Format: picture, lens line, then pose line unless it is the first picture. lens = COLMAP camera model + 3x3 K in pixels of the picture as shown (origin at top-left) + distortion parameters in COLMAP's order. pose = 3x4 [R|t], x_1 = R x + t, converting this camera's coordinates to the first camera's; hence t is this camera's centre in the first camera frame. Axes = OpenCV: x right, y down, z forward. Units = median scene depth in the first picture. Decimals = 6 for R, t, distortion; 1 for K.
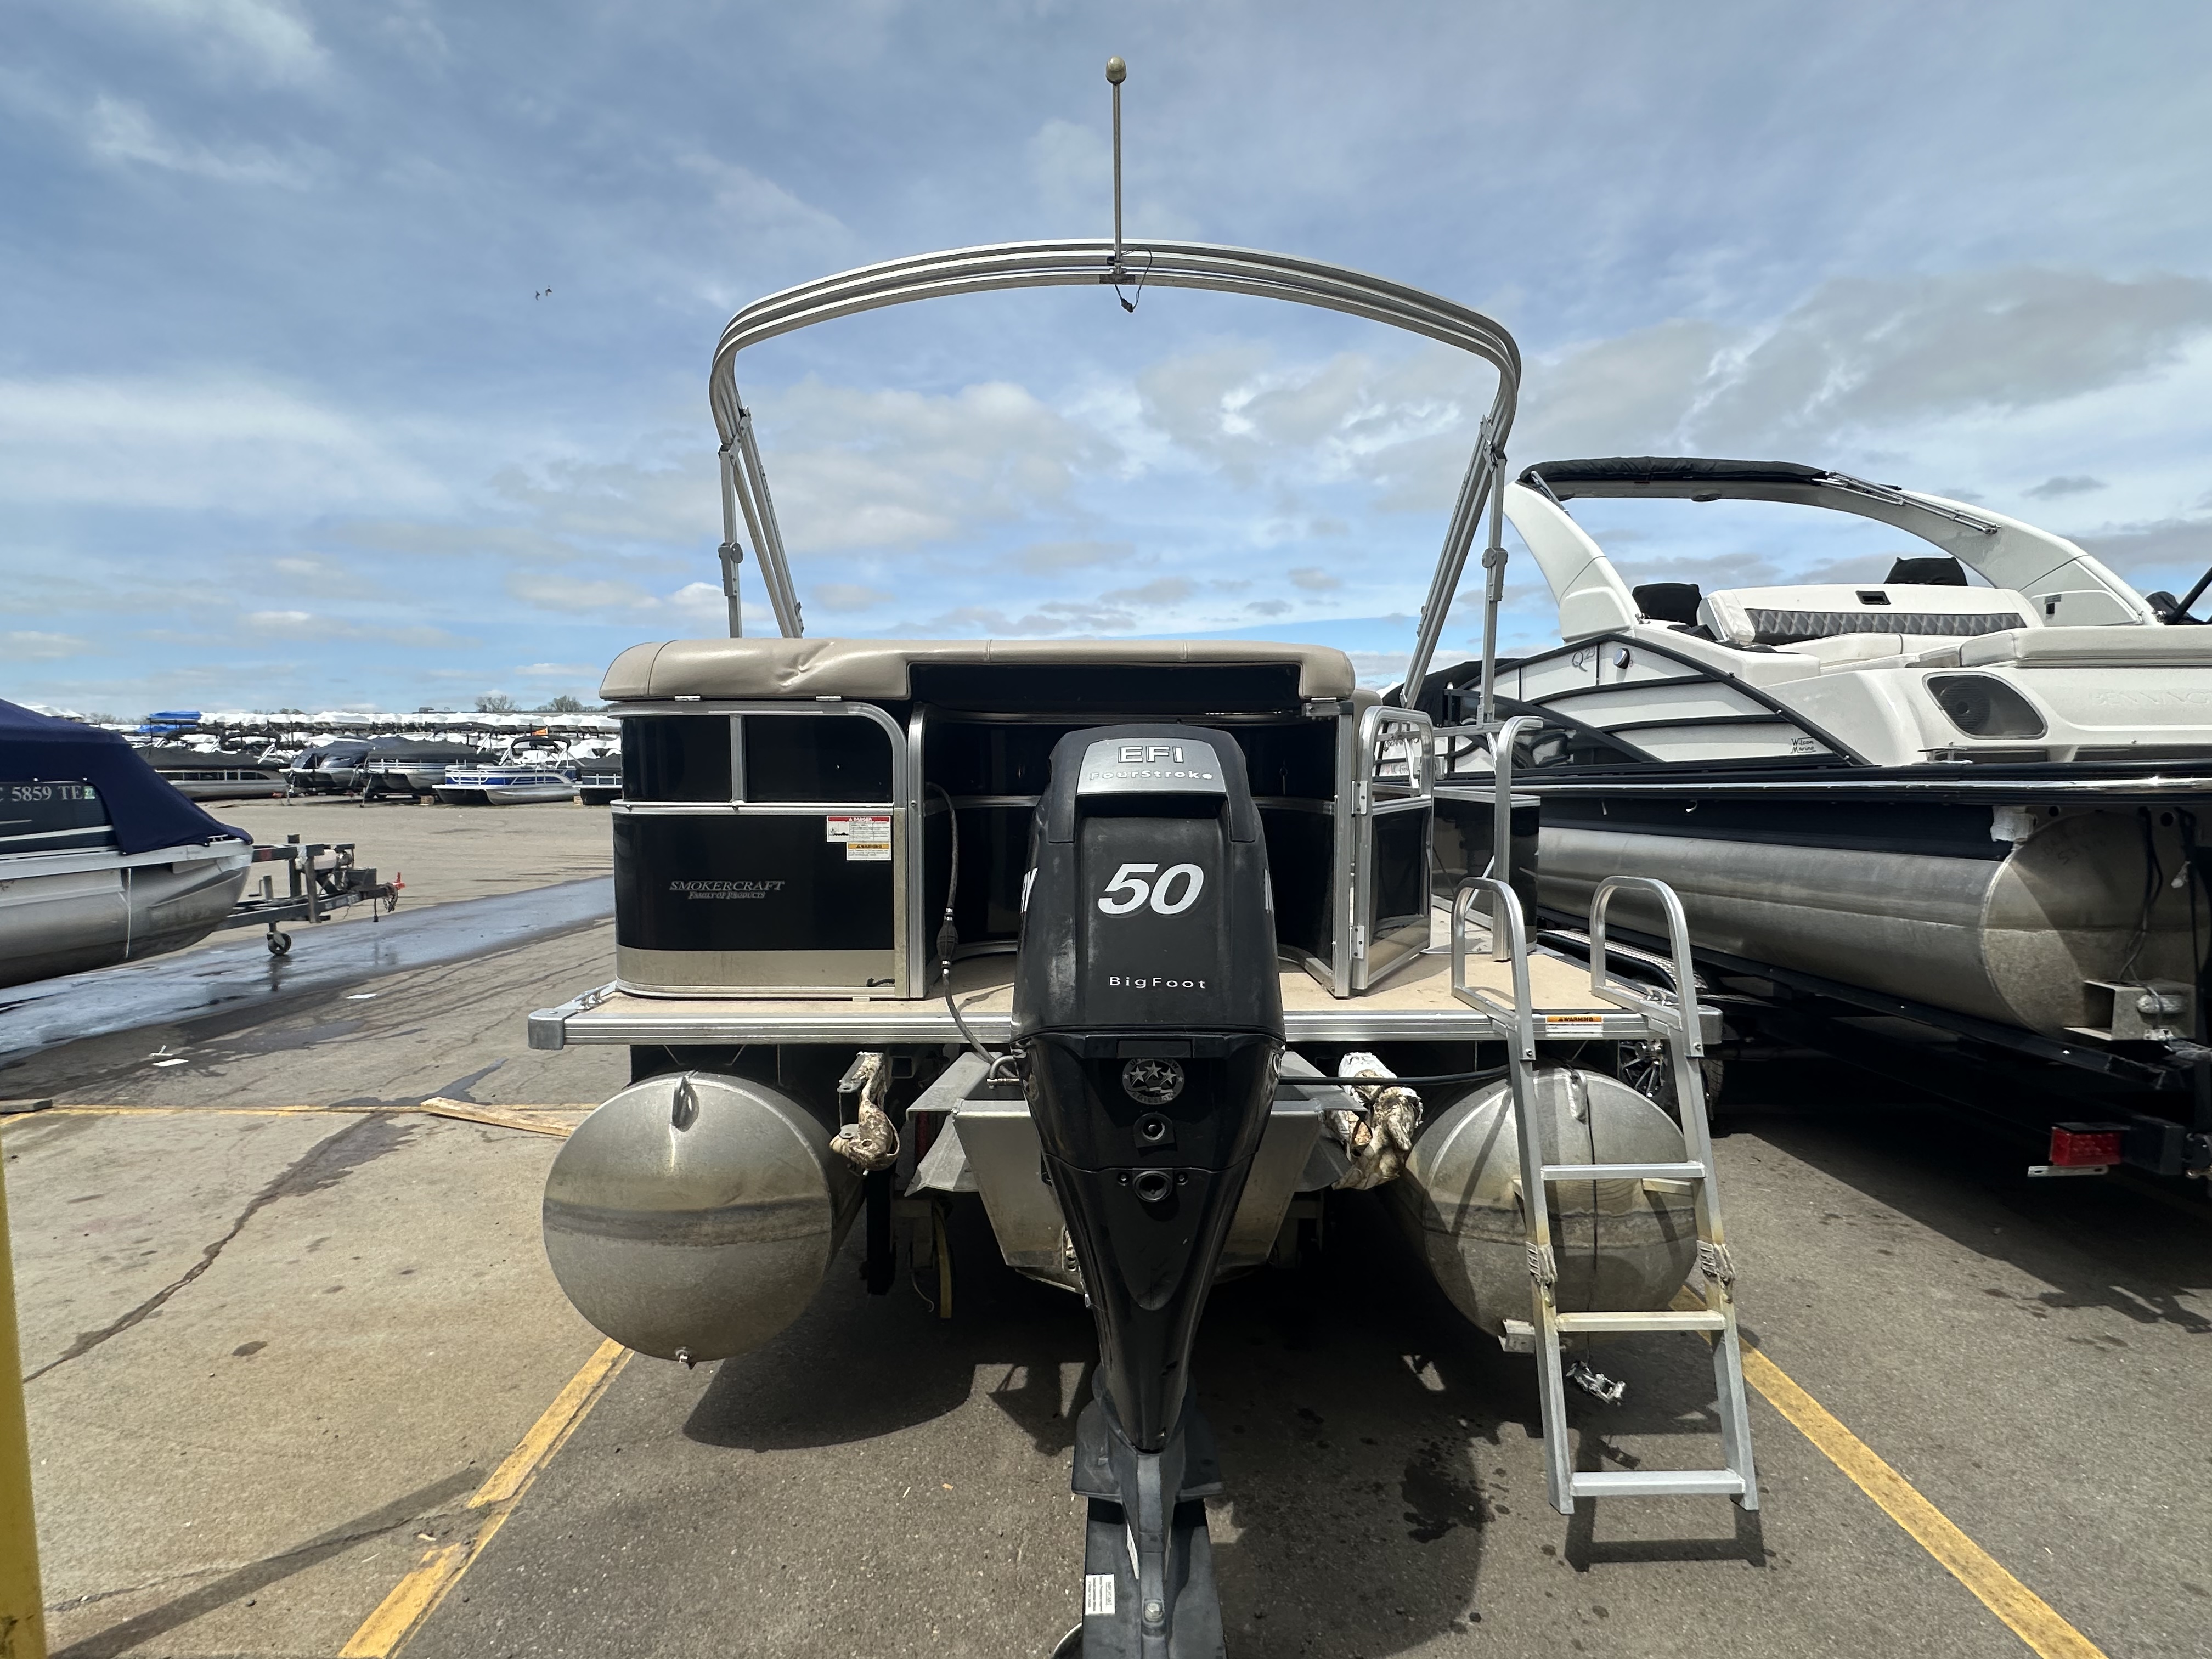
lens RADIAL K [[1015.0, 0, 1112.3], [0, 1015.0, 841.4], [0, 0, 1]] dist [0.000644, 0.000727]
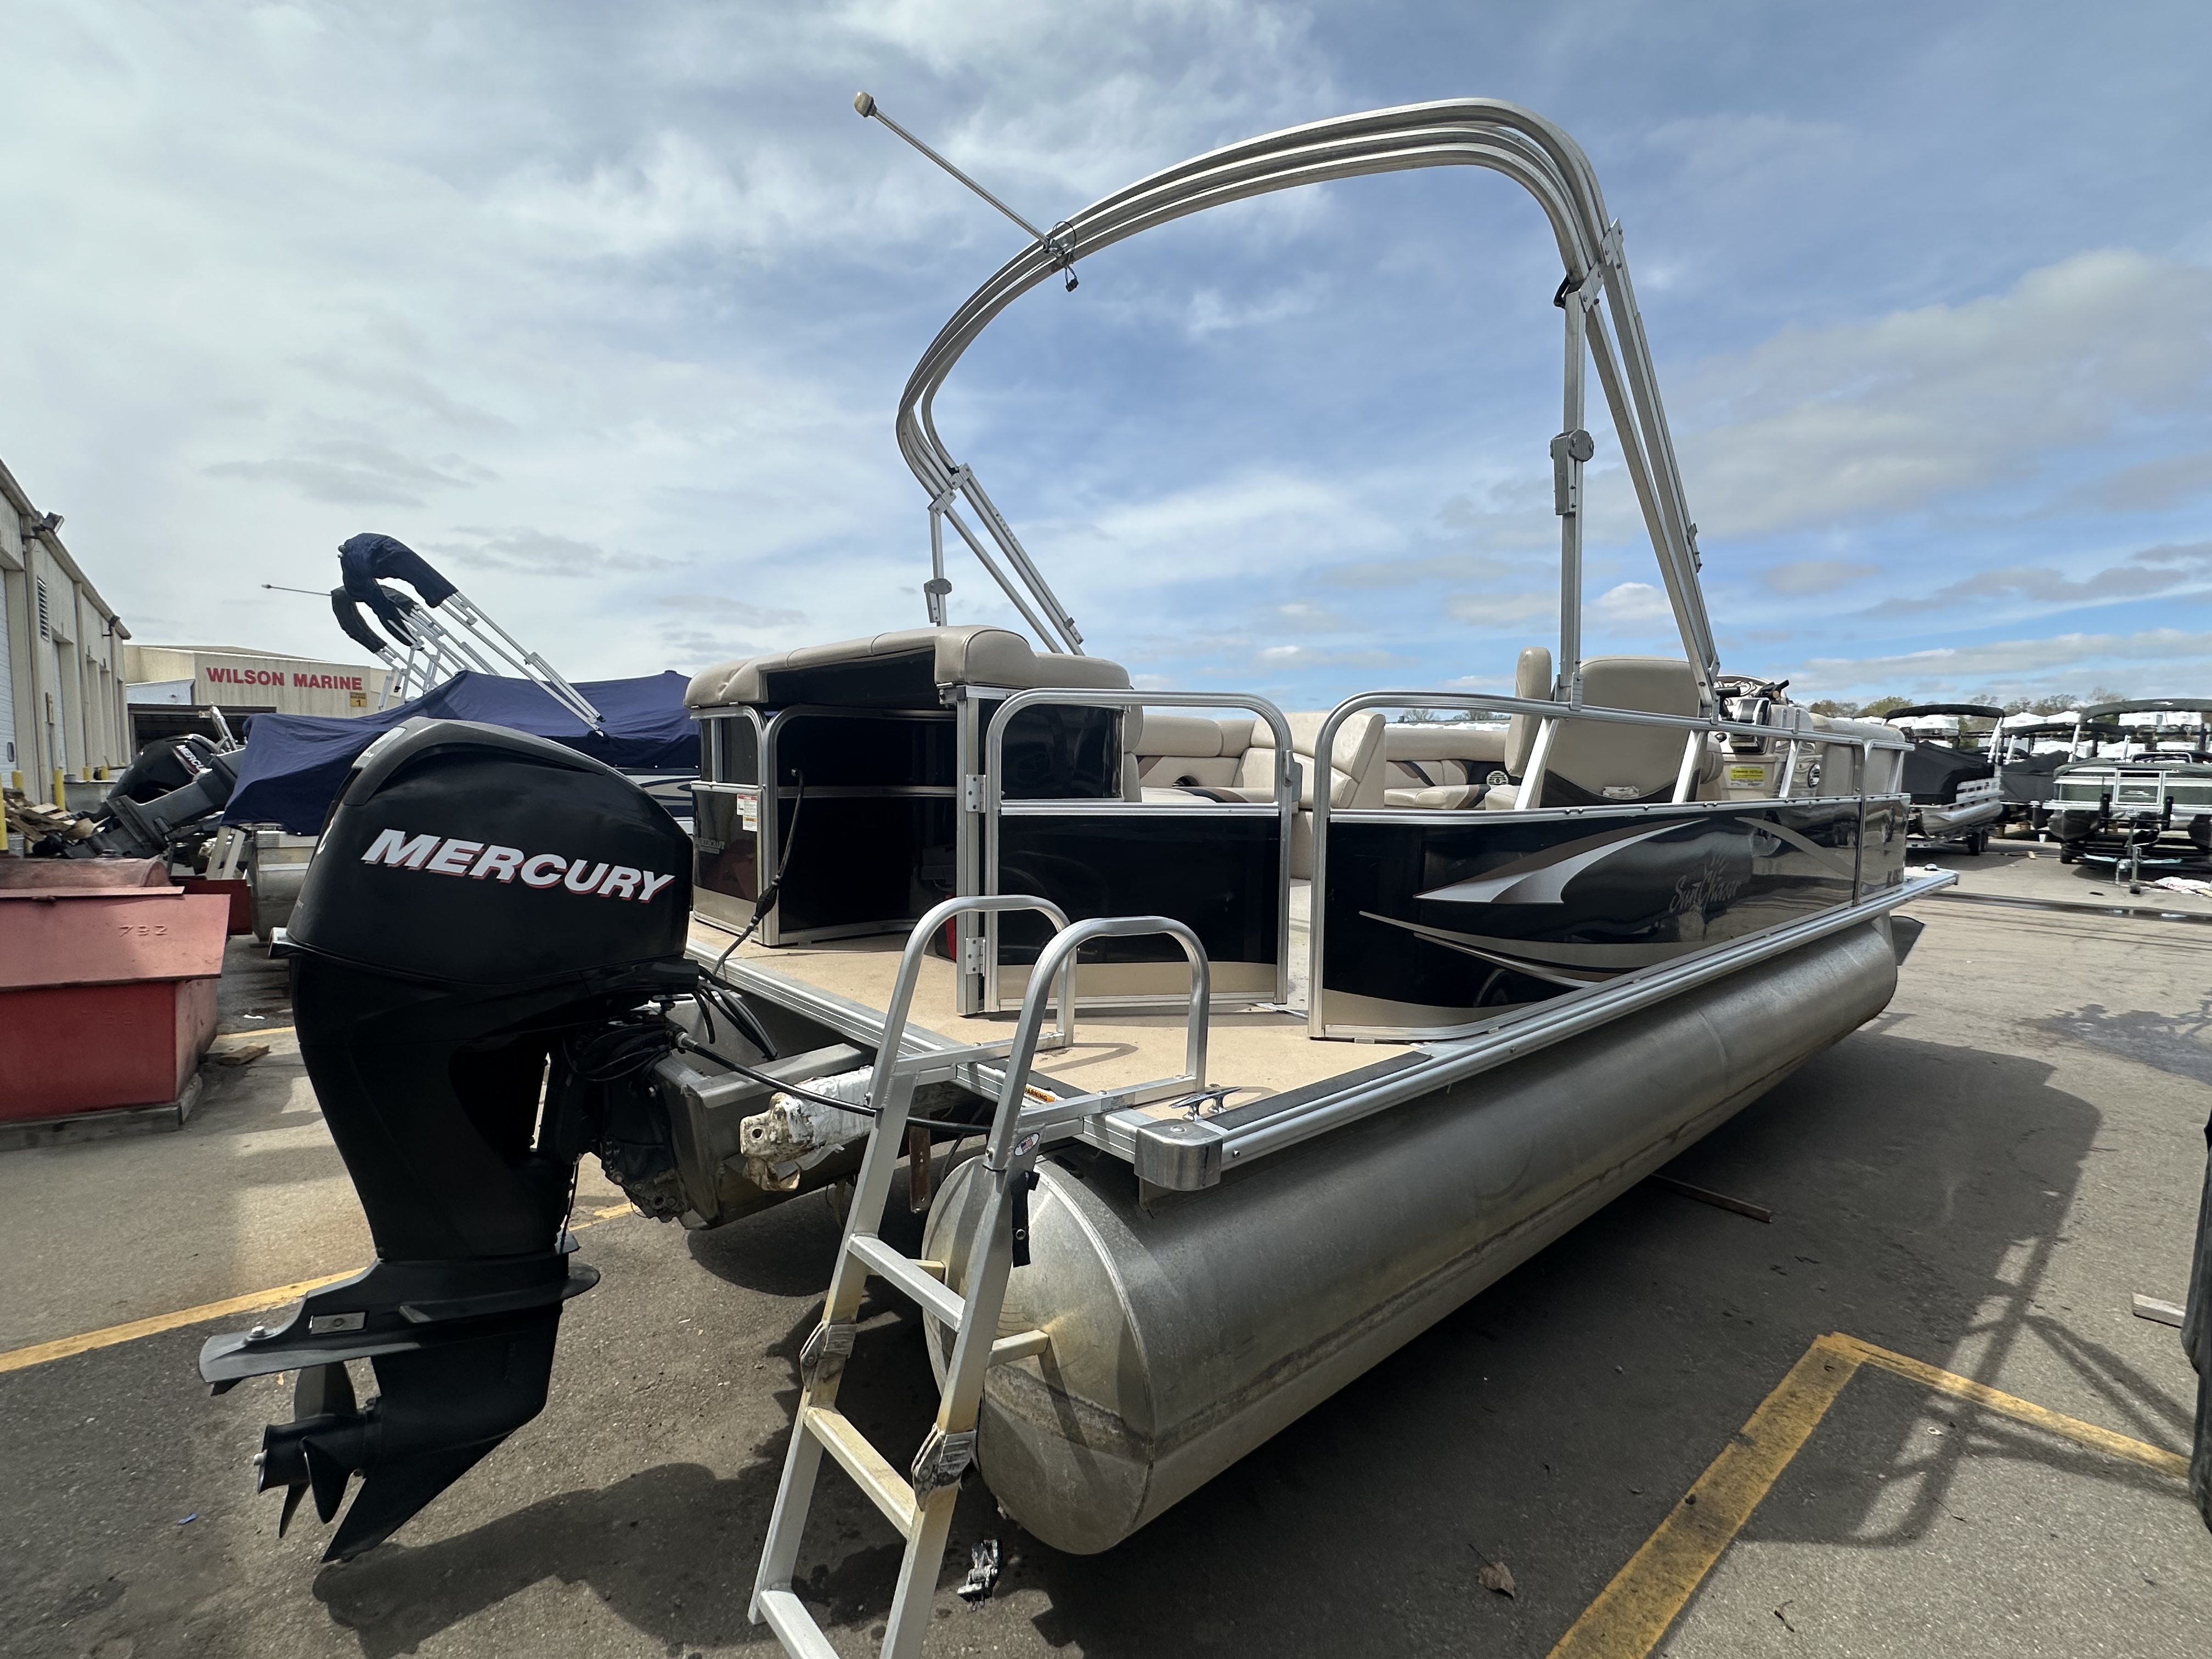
lens RADIAL K [[1015.0, 0, 1112.3], [0, 1015.0, 841.4], [0, 0, 1]] dist [0.000644, 0.000727]
pose [[0.634114, 0.069988, -0.770065, 0.307858], [-0.075137, 0.996760, 0.028720, -0.011406], [0.769580, 0.039649, 0.637318, 0.162949]]
